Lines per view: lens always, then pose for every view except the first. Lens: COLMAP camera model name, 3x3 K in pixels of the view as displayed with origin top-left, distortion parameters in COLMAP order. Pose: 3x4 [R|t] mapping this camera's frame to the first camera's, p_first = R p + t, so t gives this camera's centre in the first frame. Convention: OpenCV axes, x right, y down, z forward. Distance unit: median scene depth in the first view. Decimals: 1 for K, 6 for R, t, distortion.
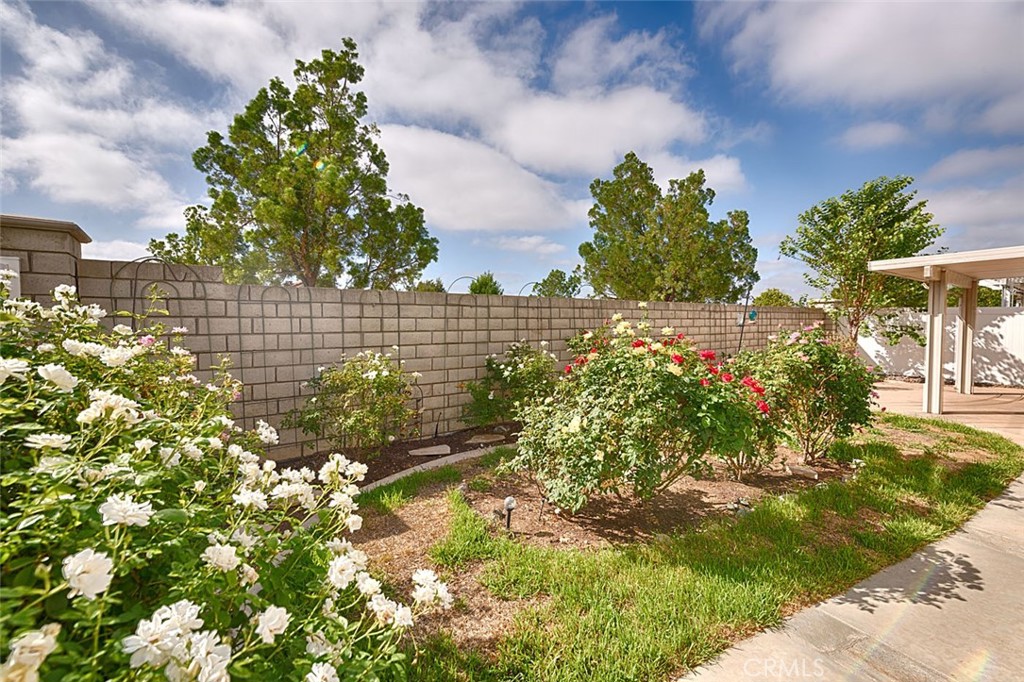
lens RADIAL K [[445.8, 0, 512.0], [0, 445.8, 341.0], [0, 0, 1]] dist [0.001239, -0.000074]
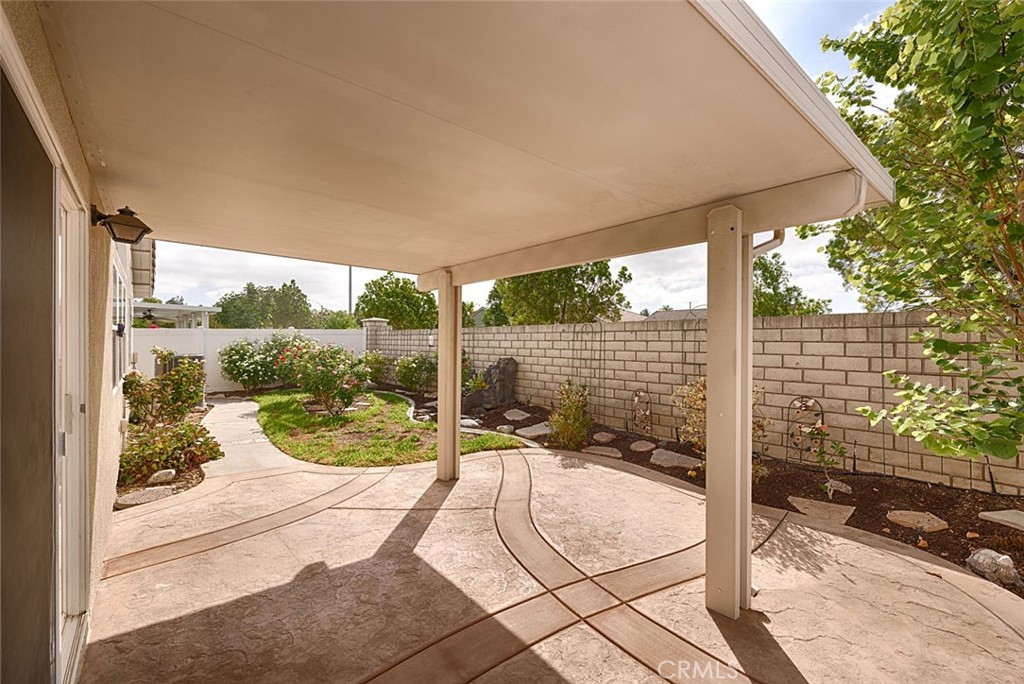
lens RADIAL K [[436.1, 0, 512.0], [0, 436.1, 342.0], [0, 0, 1]] dist [-0.001363, -0.000268]
pose [[0.037114, 0.002468, -0.999308, 1.404781], [-0.050558, 0.998721, 0.000589, -0.044975], [0.998031, 0.050501, 0.037192, 0.910756]]
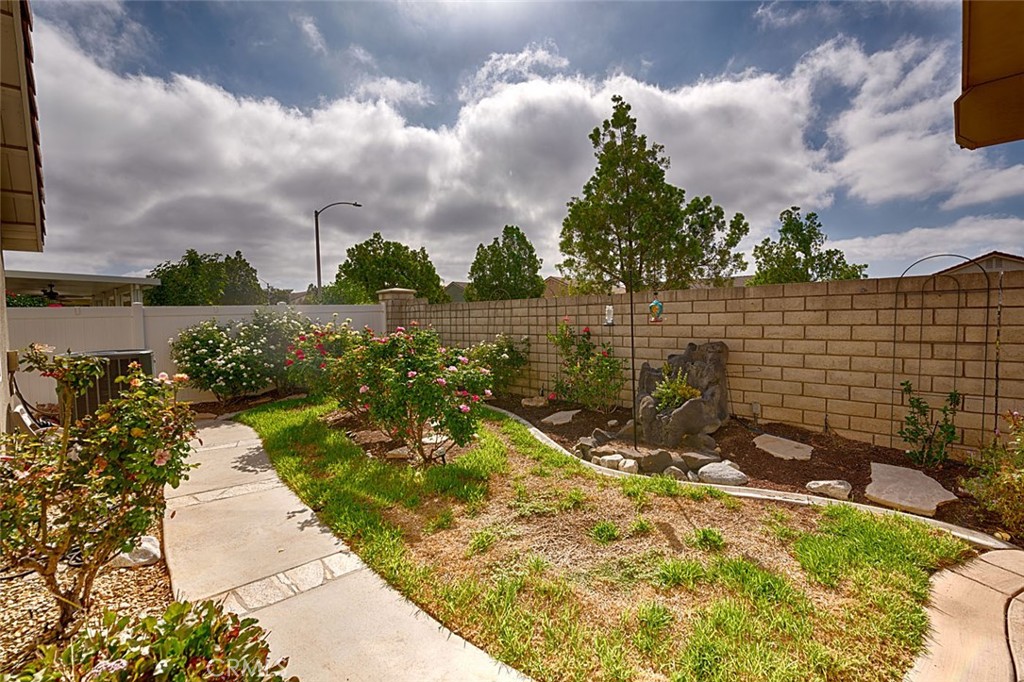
lens RADIAL K [[445.8, 0, 512.0], [0, 445.8, 341.0], [0, 0, 1]] dist [0.001239, -0.000074]
pose [[0.134941, 0.049223, -0.989630, 1.075425], [-0.027053, 0.998576, 0.045979, -0.033327], [0.990484, 0.020568, 0.136080, 0.671658]]
